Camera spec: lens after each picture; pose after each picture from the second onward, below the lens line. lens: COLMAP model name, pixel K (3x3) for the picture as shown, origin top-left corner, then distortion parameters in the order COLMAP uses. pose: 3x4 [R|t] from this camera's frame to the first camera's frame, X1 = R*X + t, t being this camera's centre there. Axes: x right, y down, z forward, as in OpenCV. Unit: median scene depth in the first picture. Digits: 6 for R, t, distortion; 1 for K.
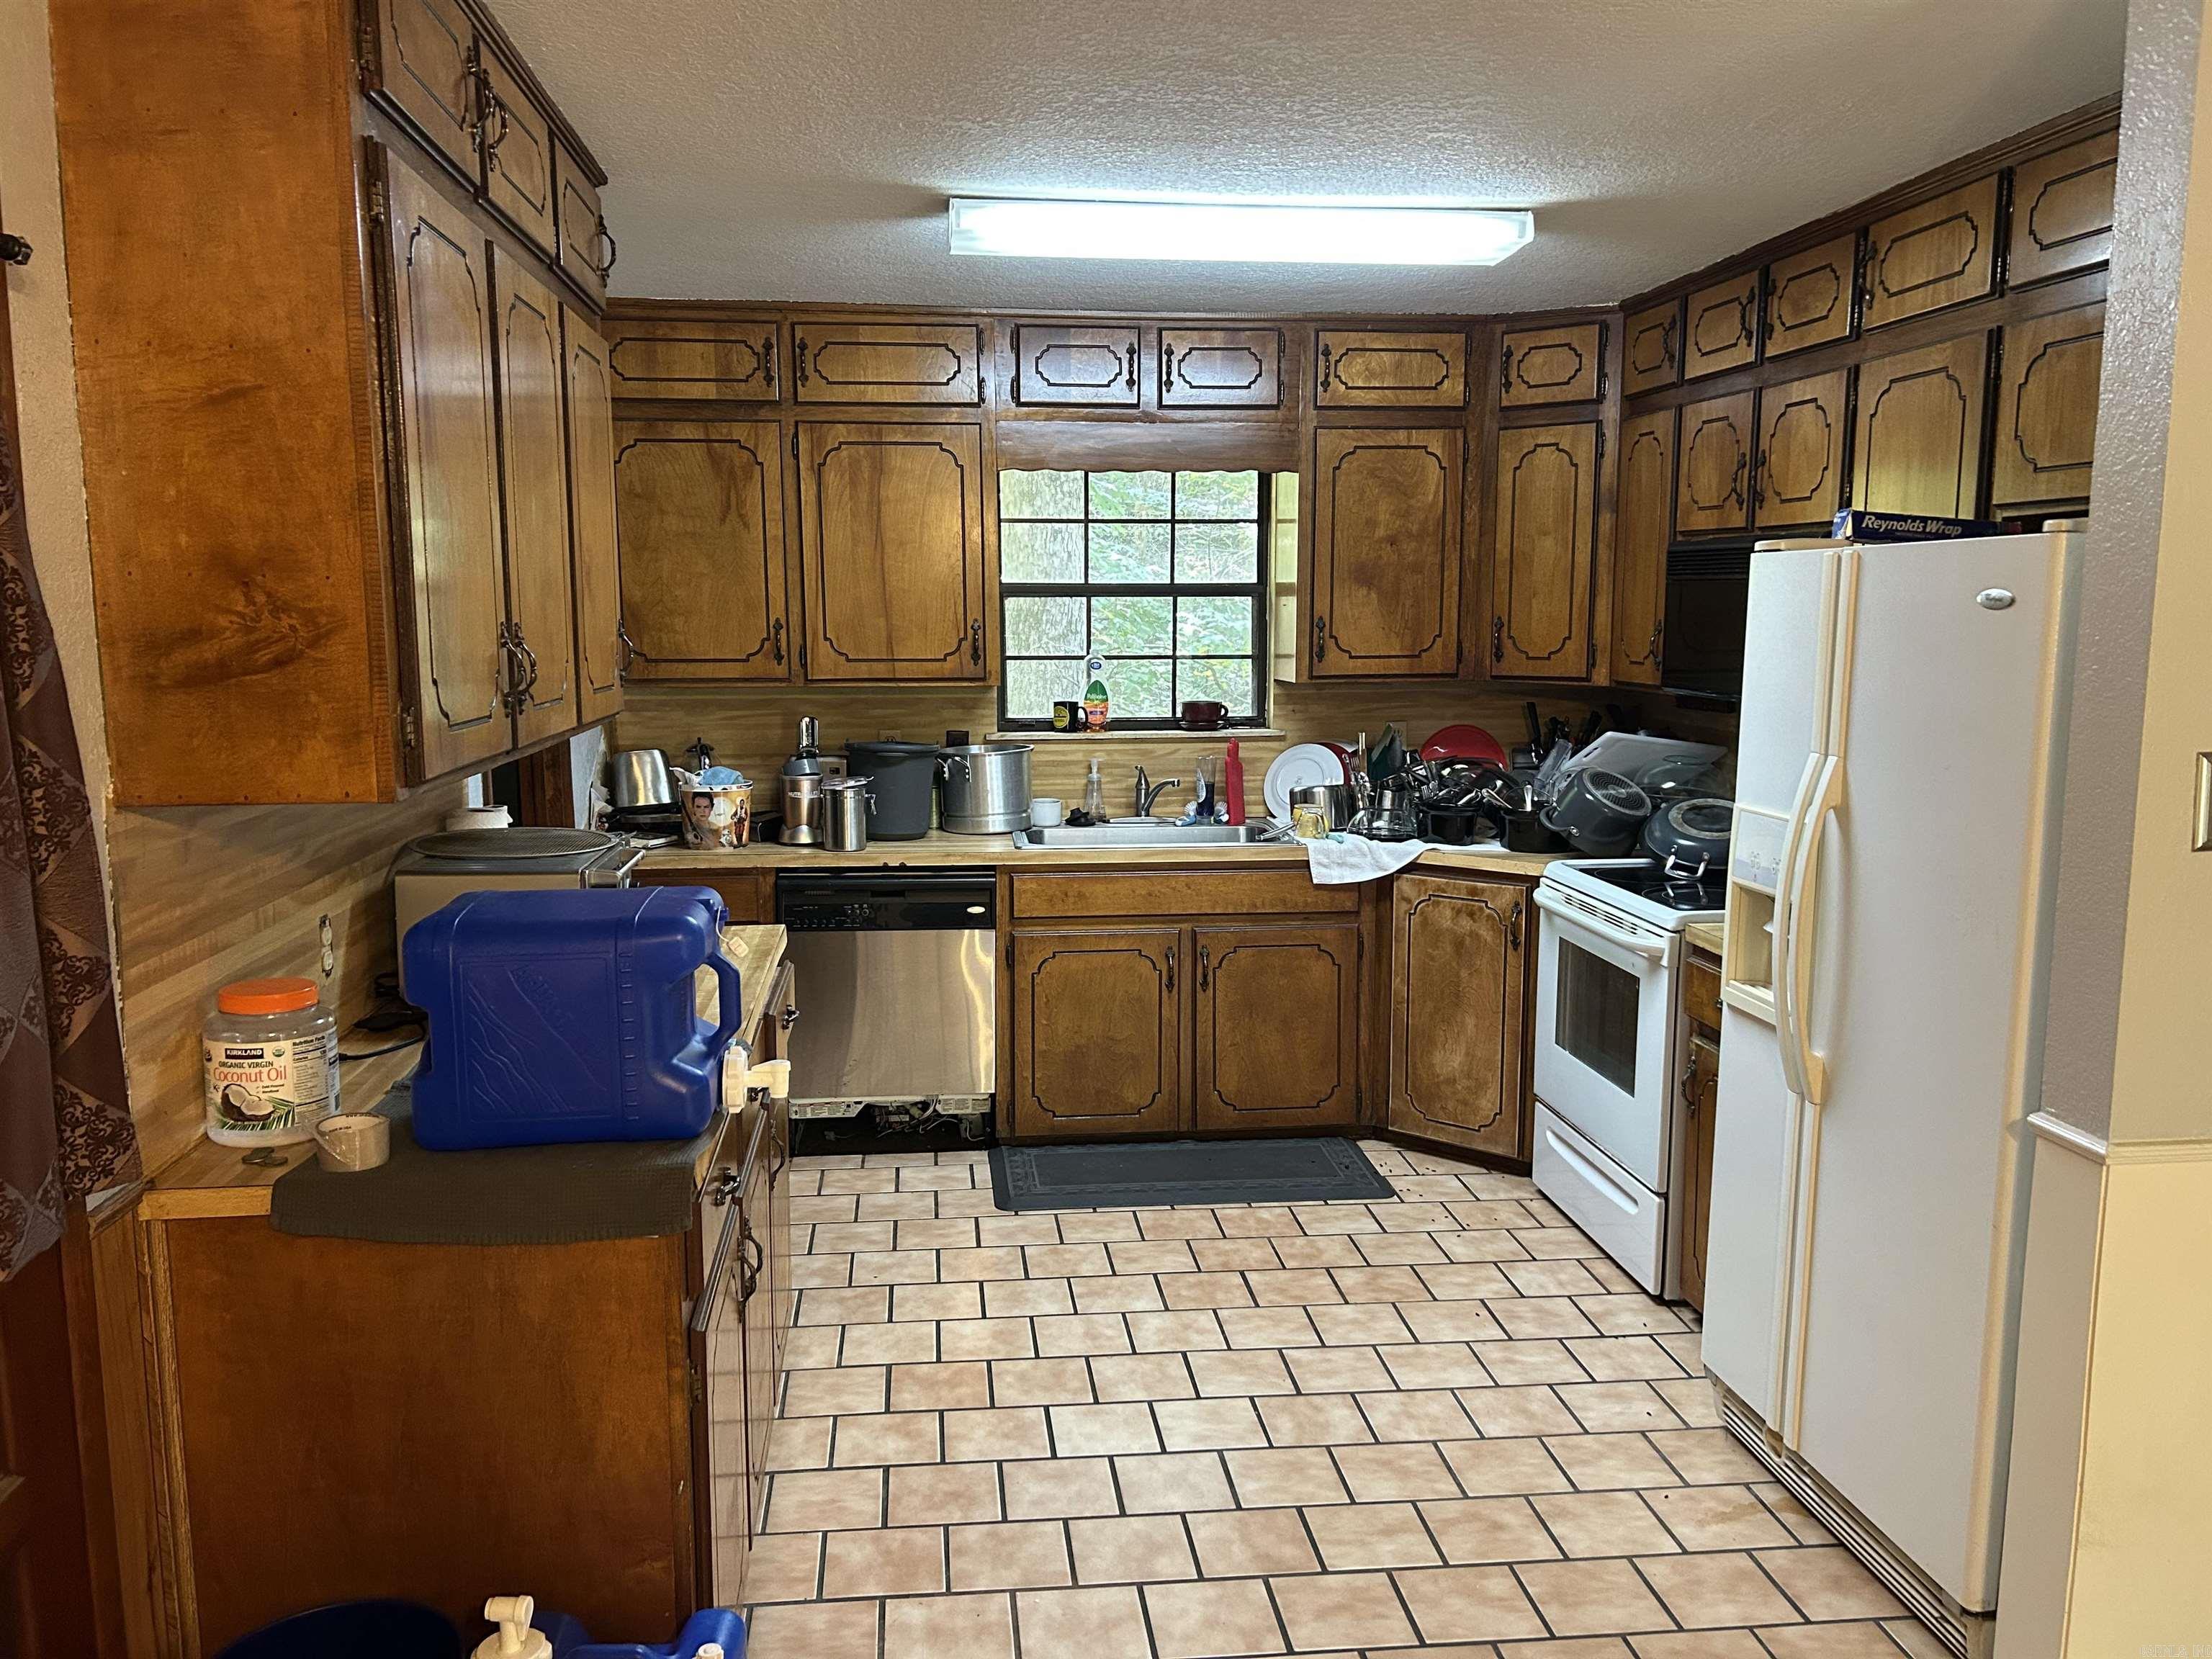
lens RADIAL K [[1689.5, 0, 1105.9], [0, 1689.5, 834.9], [0, 0, 1]] dist [0.040220, -0.008666]
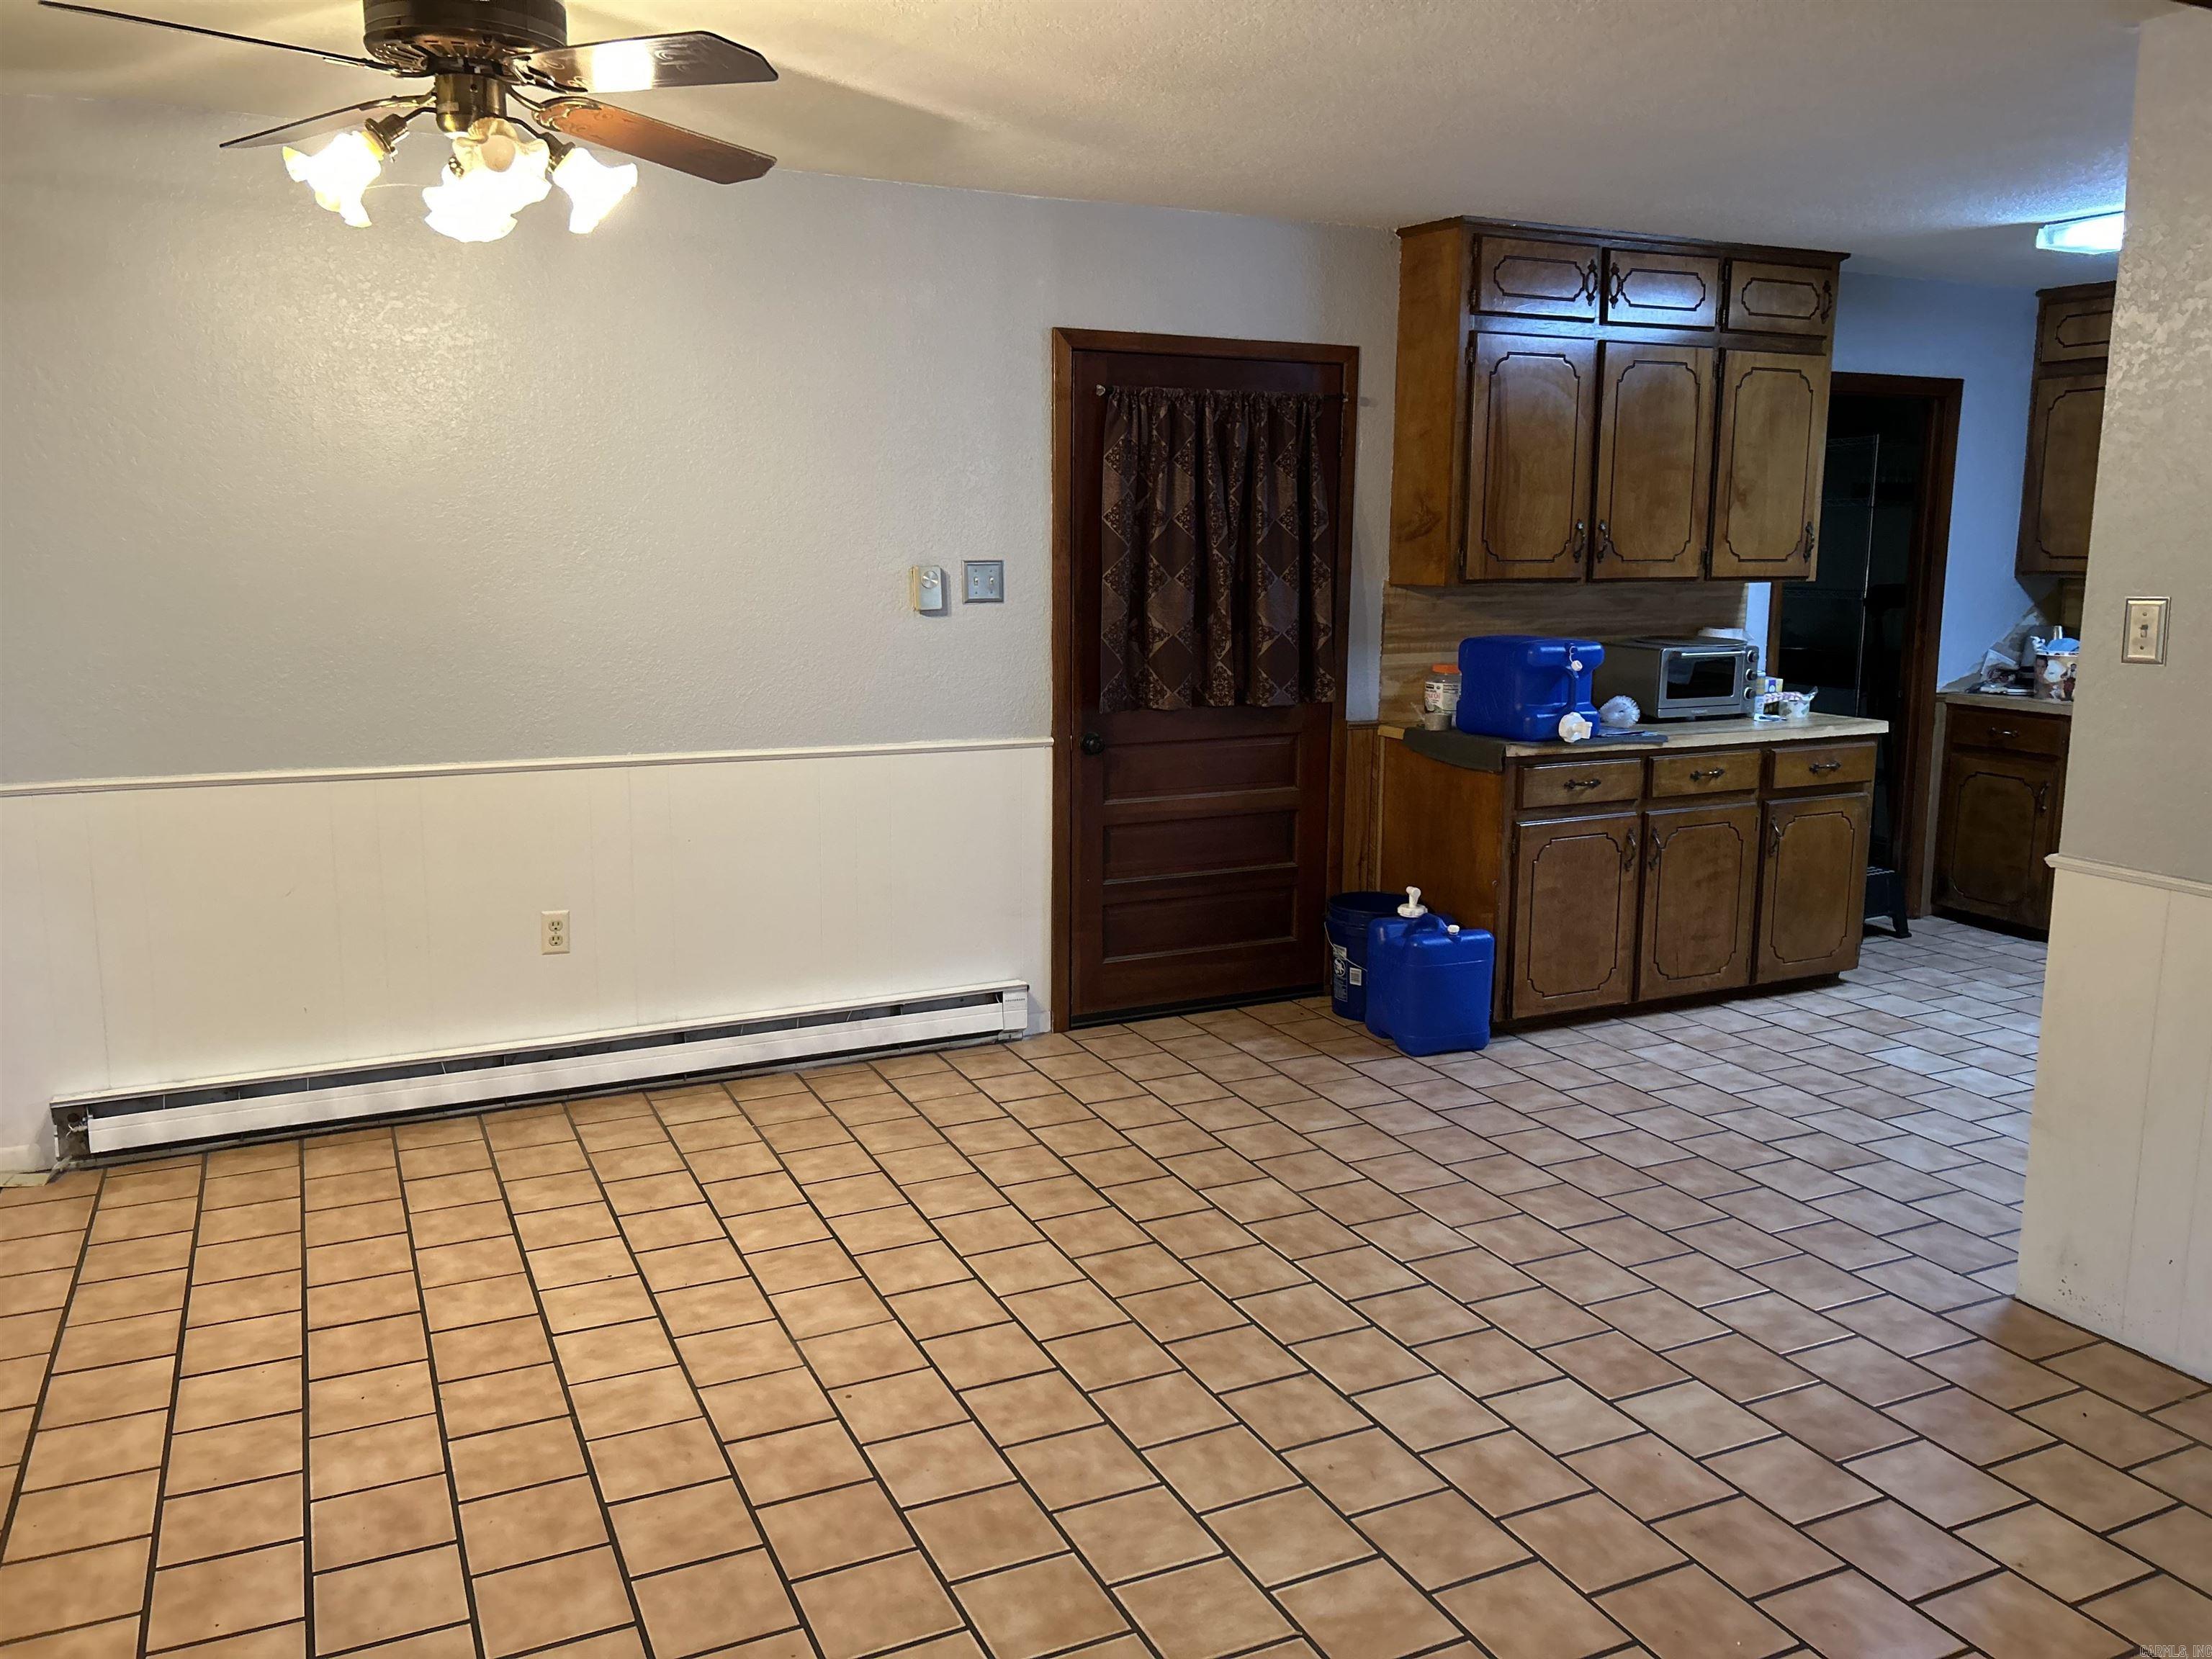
lens RADIAL K [[1689.5, 0, 1106.0], [0, 1689.5, 829.1], [0, 0, 1]] dist [0.040220, -0.008666]
pose [[0.319181, 0.163925, -0.933409, 1.322740], [-0.132613, 0.982962, 0.127281, 0.058672], [0.938369, 0.083156, 0.335482, -0.231267]]
